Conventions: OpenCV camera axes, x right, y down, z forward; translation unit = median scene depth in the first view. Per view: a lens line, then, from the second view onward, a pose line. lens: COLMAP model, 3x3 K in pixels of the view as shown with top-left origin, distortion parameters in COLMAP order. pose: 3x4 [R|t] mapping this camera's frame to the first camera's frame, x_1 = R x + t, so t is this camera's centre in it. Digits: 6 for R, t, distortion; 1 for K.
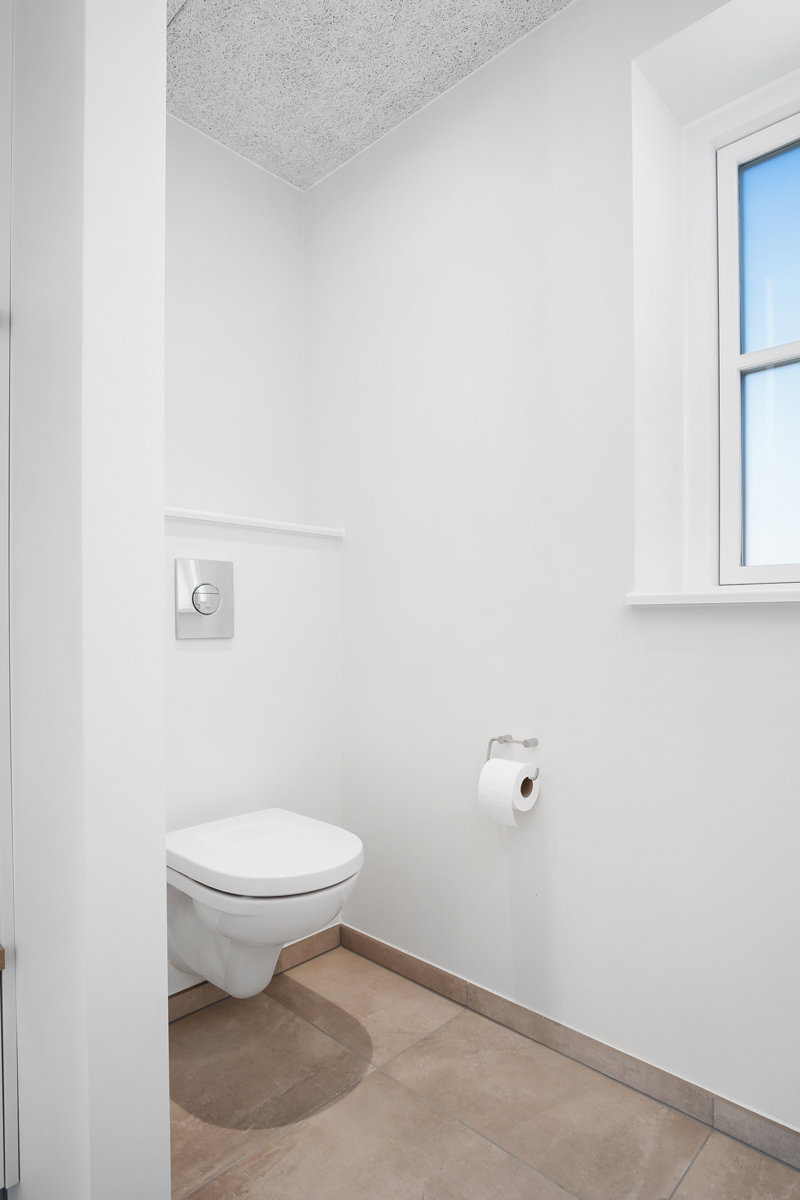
lens RADIAL K [[690.2, 0, 400.0], [0, 690.2, 600.0], [0, 0, 1]] dist [-0.004699, -0.000775]
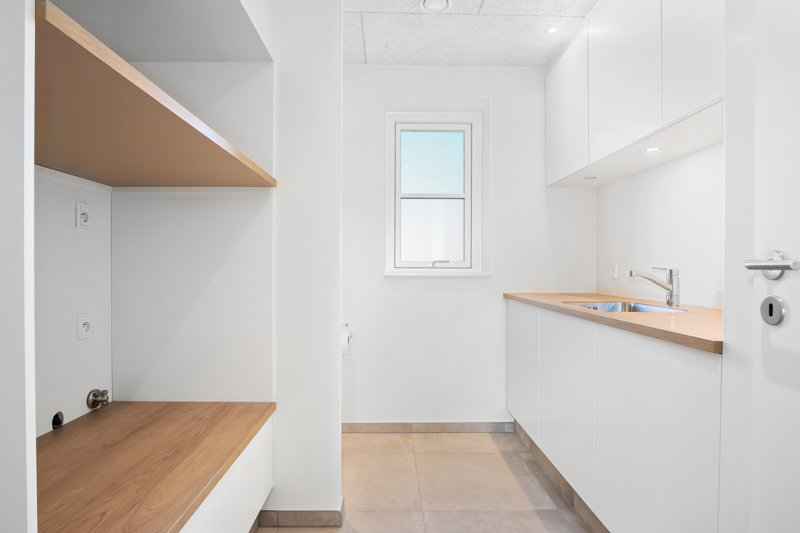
lens RADIAL K [[430.6, 0, 400.0], [0, 430.6, 266.5], [0, 0, 1]] dist [0.000617, 0.000228]
pose [[0.703449, 0.029846, 0.710118, -1.010545], [-0.020294, 0.999554, -0.021907, 0.011292], [-0.710455, 0.001000, 0.703741, -0.397501]]
